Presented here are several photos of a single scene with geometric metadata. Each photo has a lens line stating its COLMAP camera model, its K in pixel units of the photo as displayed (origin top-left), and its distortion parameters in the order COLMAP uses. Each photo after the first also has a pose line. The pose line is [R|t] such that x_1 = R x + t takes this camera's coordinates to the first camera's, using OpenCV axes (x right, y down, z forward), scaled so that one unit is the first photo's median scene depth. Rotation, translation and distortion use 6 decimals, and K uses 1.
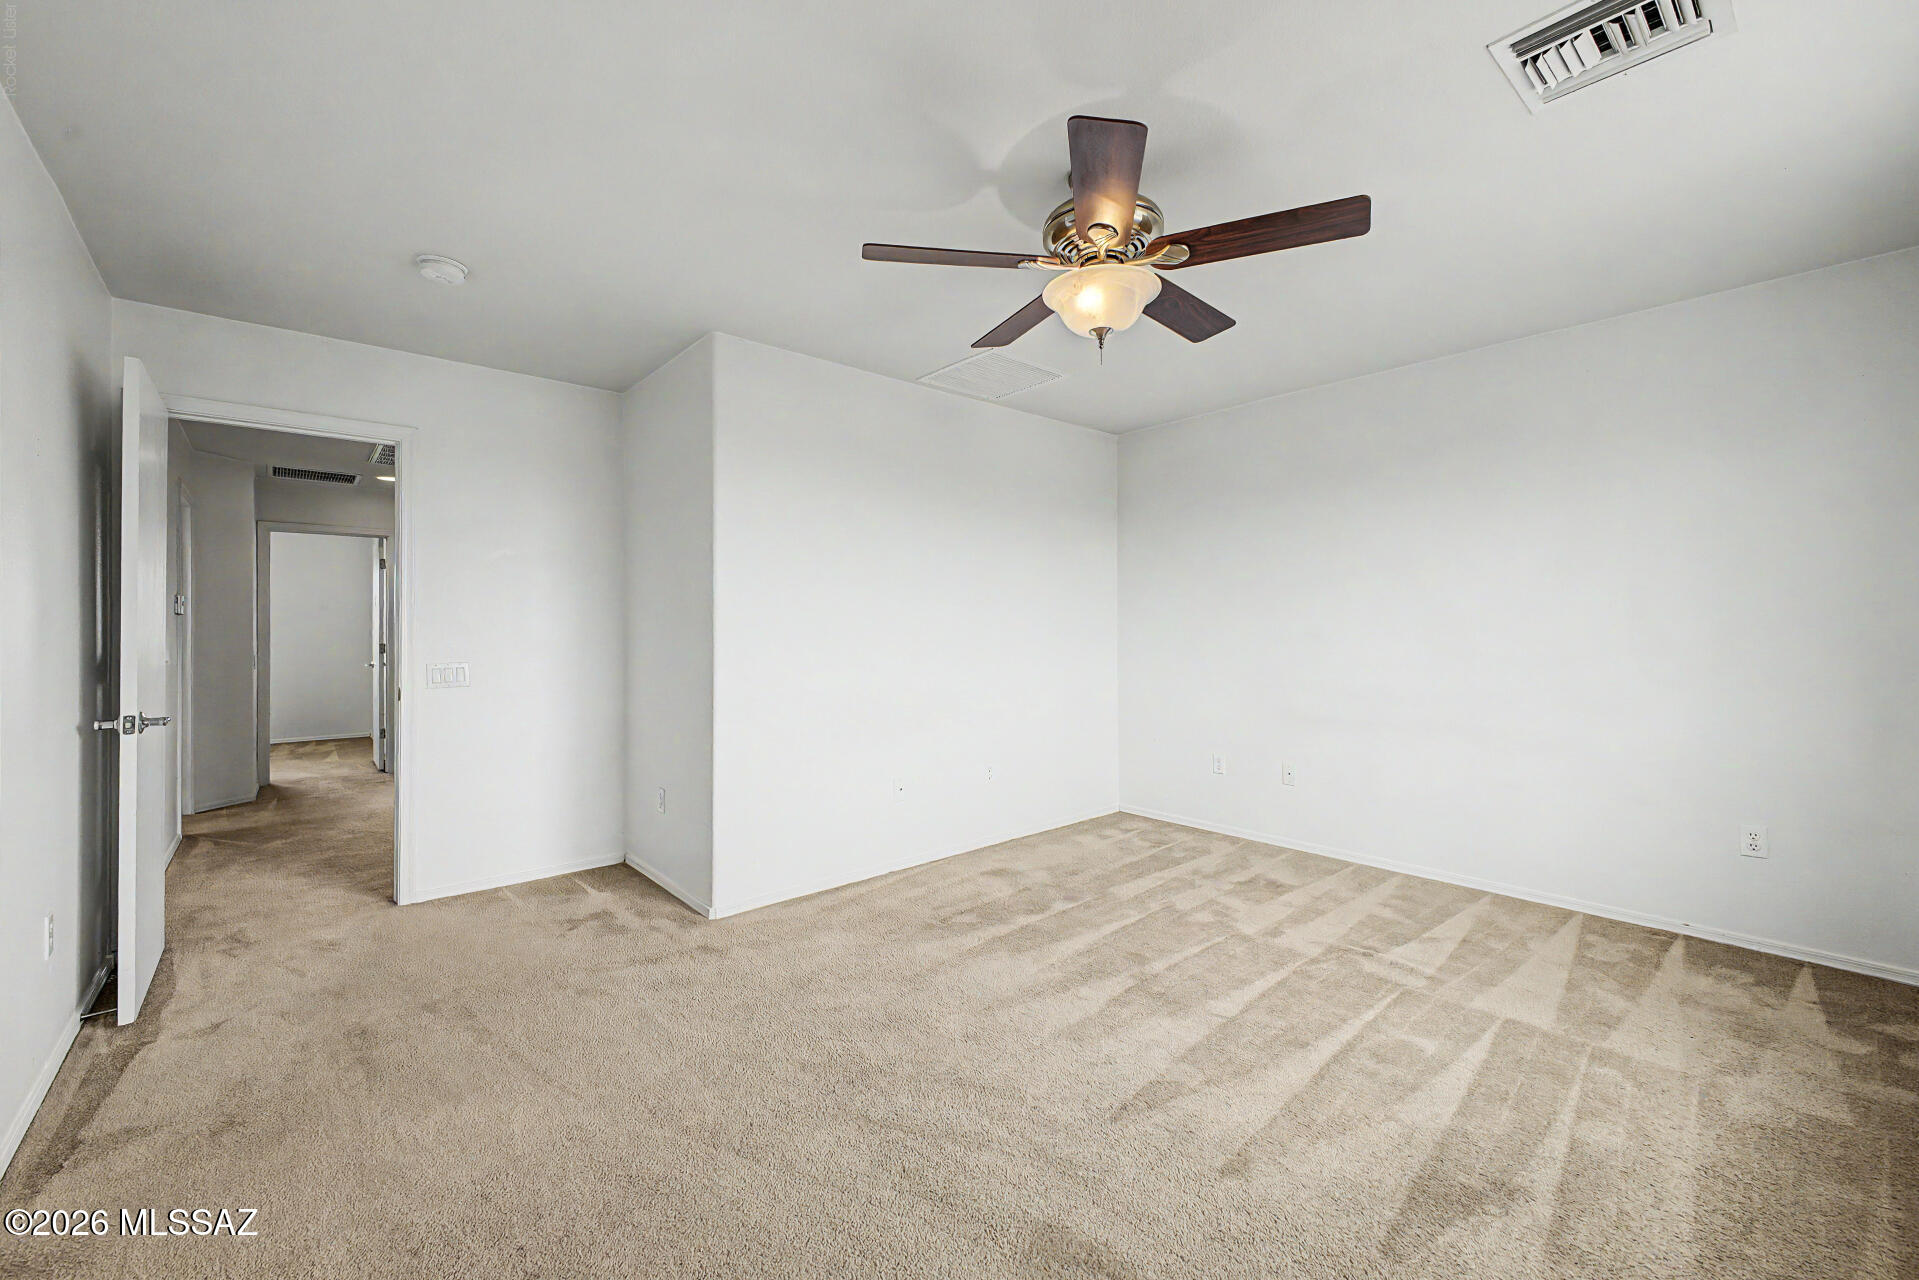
lens RADIAL K [[773.5, 0, 964.5], [0, 773.5, 632.9], [0, 0, 1]] dist [0.016369, -0.004652]
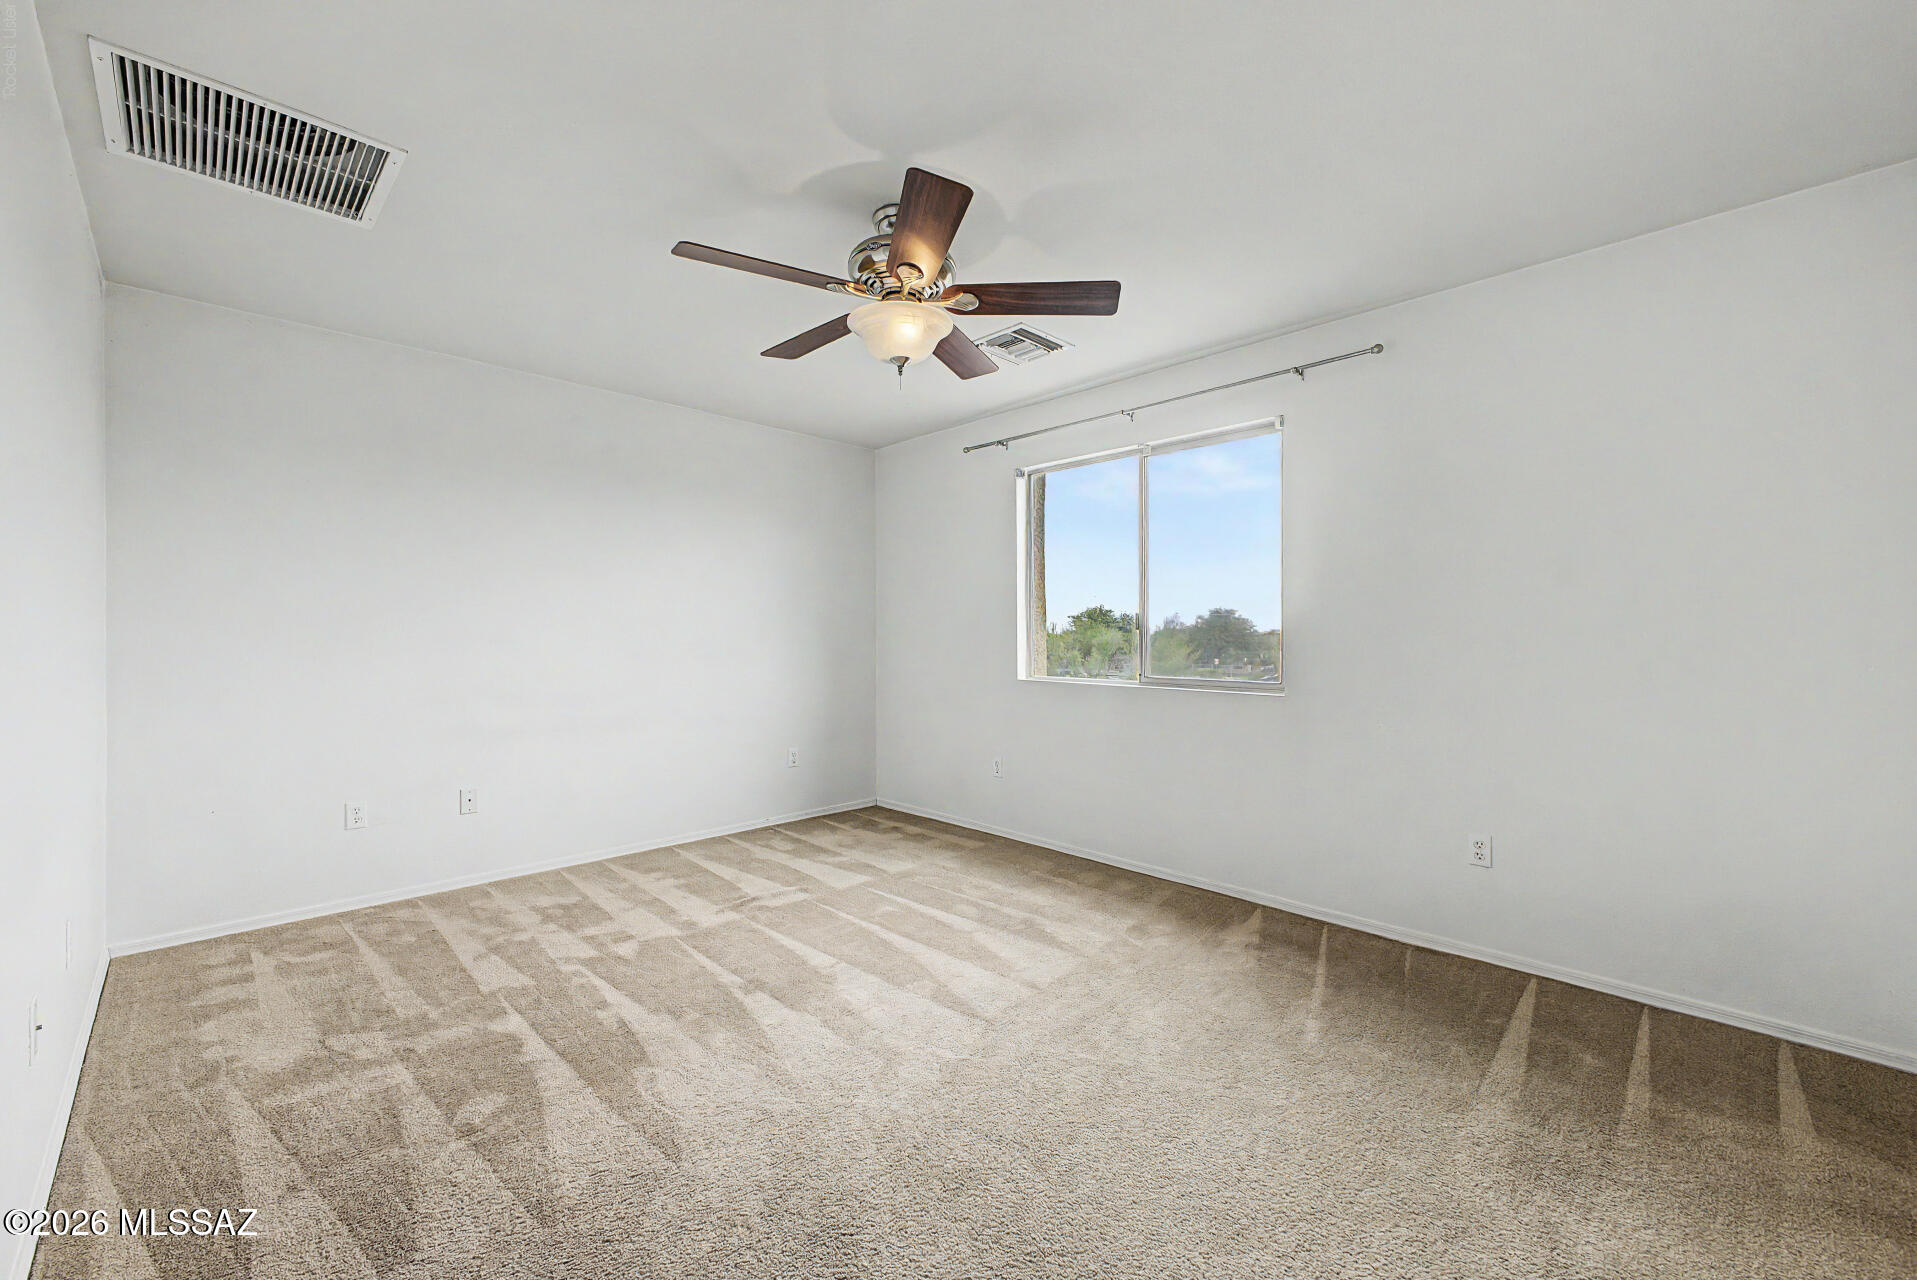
lens RADIAL K [[772.7, 0, 965.9], [0, 772.7, 638.6], [0, 0, 1]] dist [0.016369, -0.004652]
pose [[-0.078976, 0.001907, 0.996875, -0.644257], [0.003833, 0.999991, -0.001609, 0.006860], [-0.996869, 0.003694, -0.078983, 0.683391]]
